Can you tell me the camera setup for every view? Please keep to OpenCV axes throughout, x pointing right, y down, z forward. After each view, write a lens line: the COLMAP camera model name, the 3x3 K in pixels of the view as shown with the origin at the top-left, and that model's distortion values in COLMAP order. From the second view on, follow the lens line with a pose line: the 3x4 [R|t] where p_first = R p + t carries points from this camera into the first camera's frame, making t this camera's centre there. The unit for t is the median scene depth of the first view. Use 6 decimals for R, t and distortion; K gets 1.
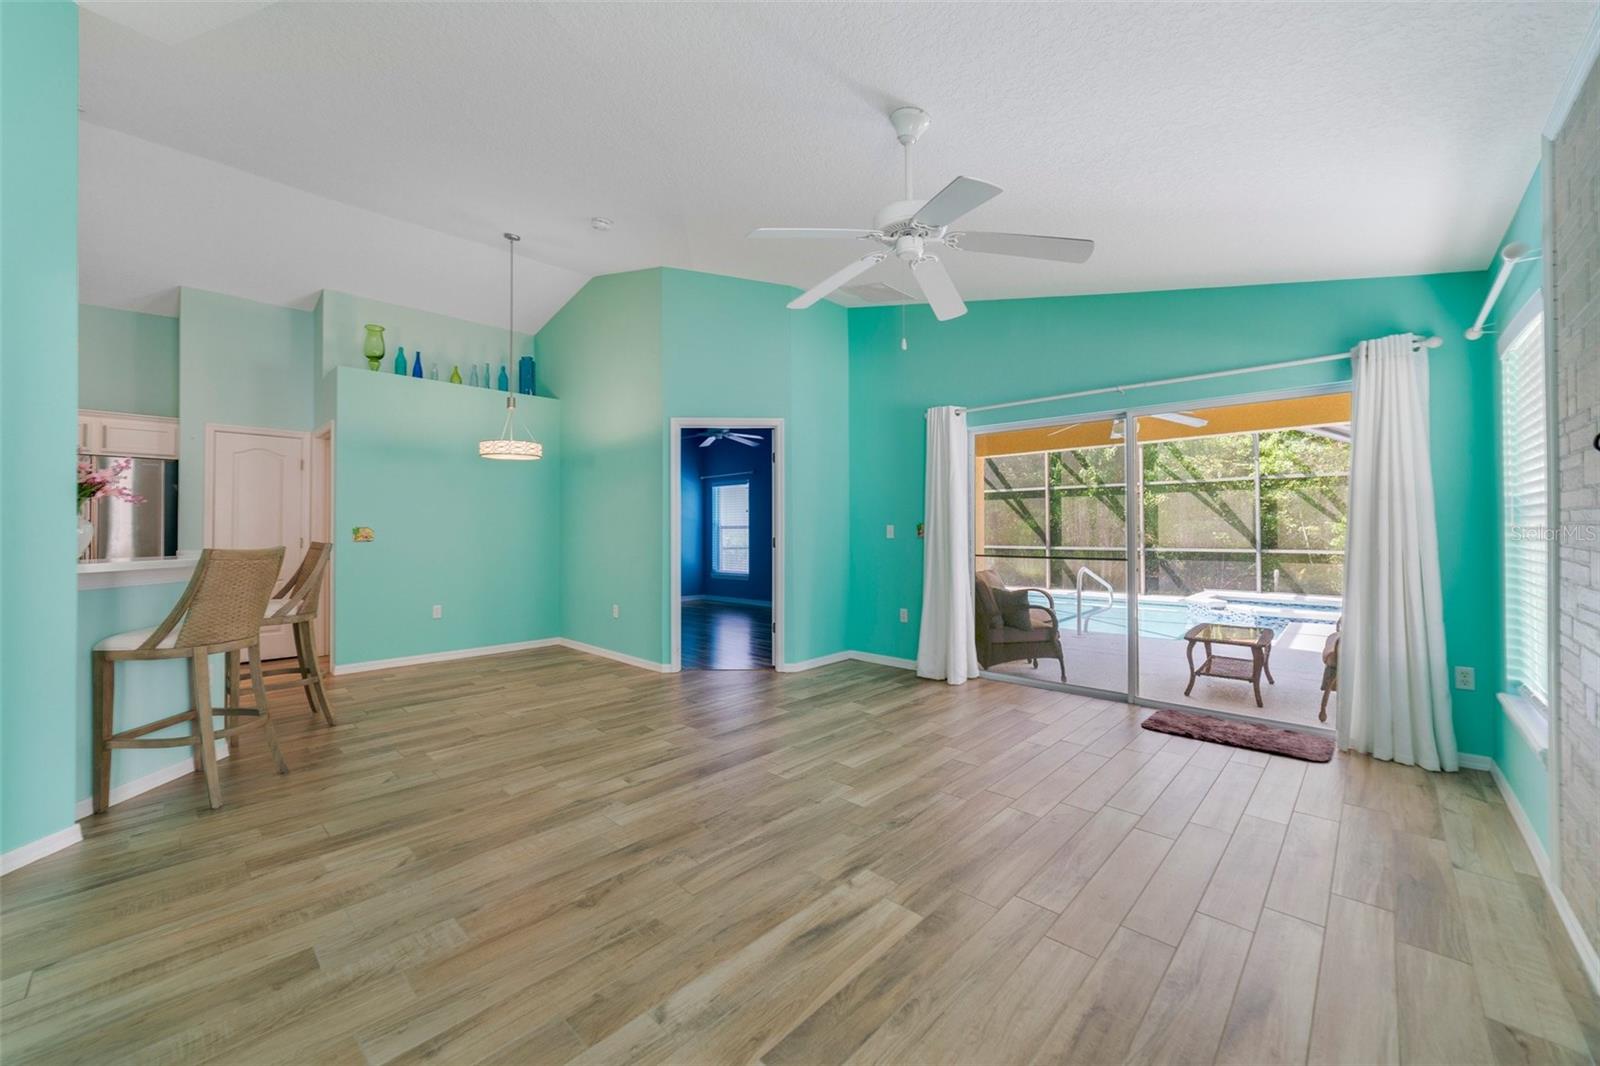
lens RADIAL K [[618.8, 0, 785.6], [0, 618.8, 523.3], [0, 0, 1]] dist [-0.027446, 0.012278]
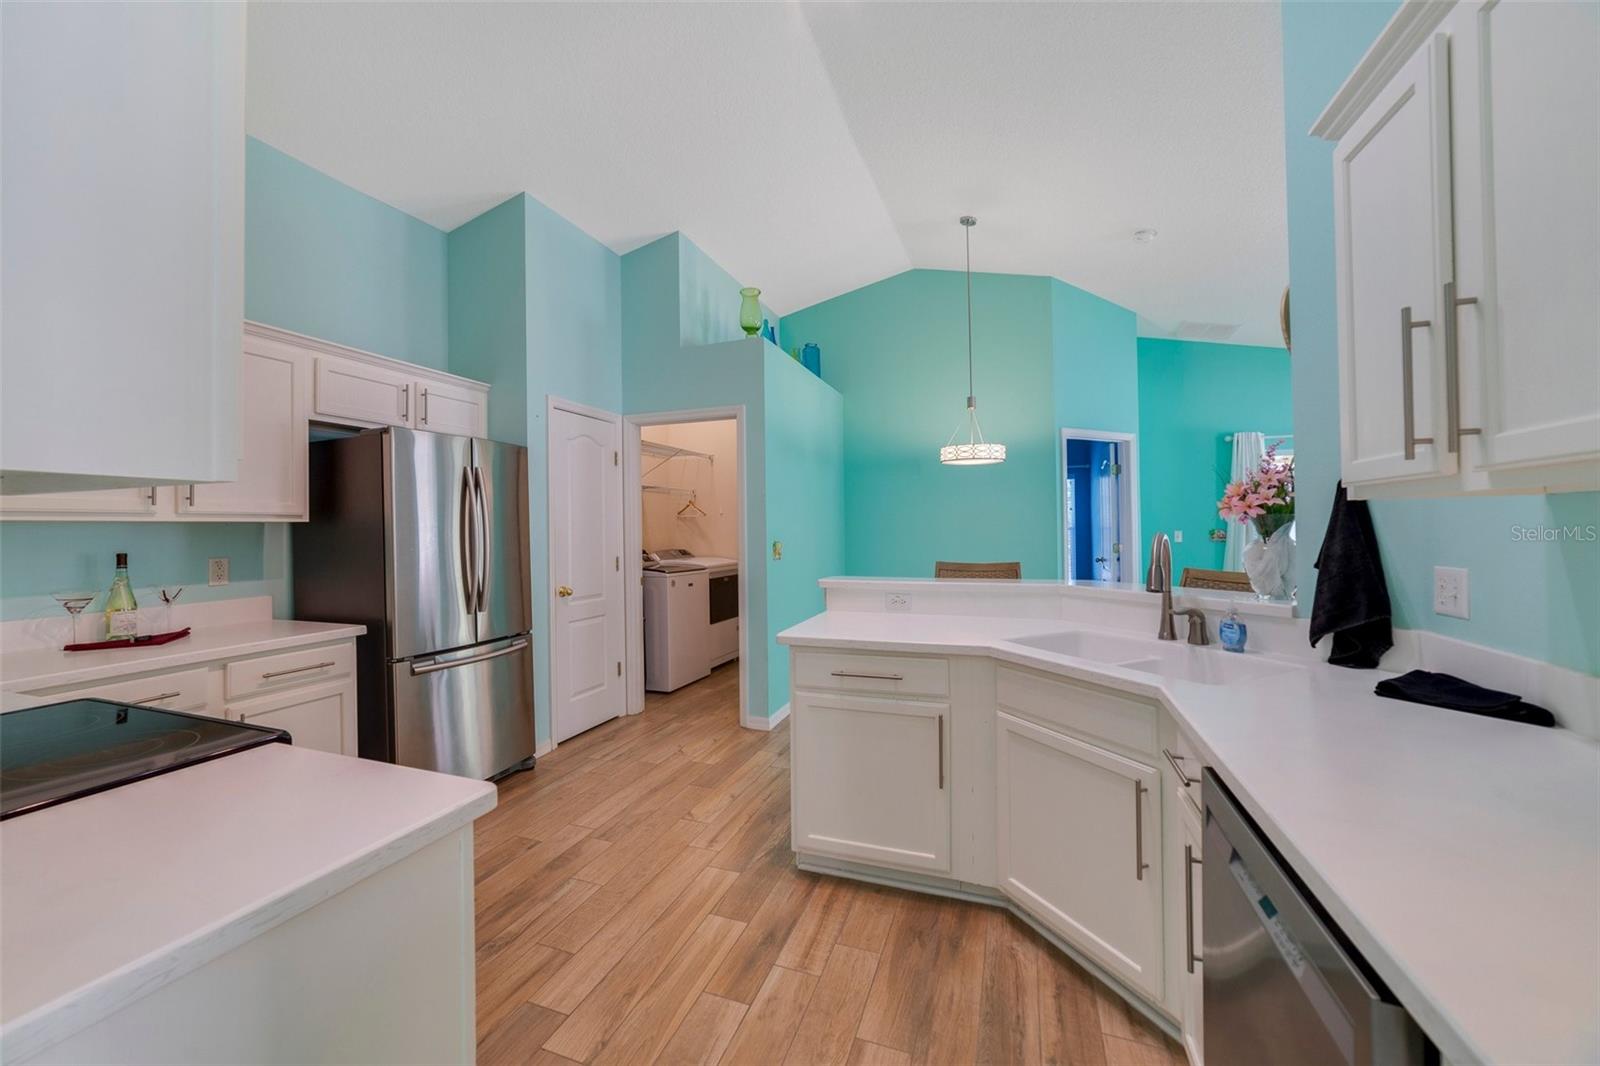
lens RADIAL K [[632.6, 0, 773.8], [0, 632.6, 522.3], [0, 0, 1]] dist [-0.000338, 0.000071]
pose [[0.917530, -0.004106, 0.397645, -1.496045], [0.006372, 0.999970, -0.004379, -0.023669], [-0.397615, 0.006552, 0.917529, 0.358342]]
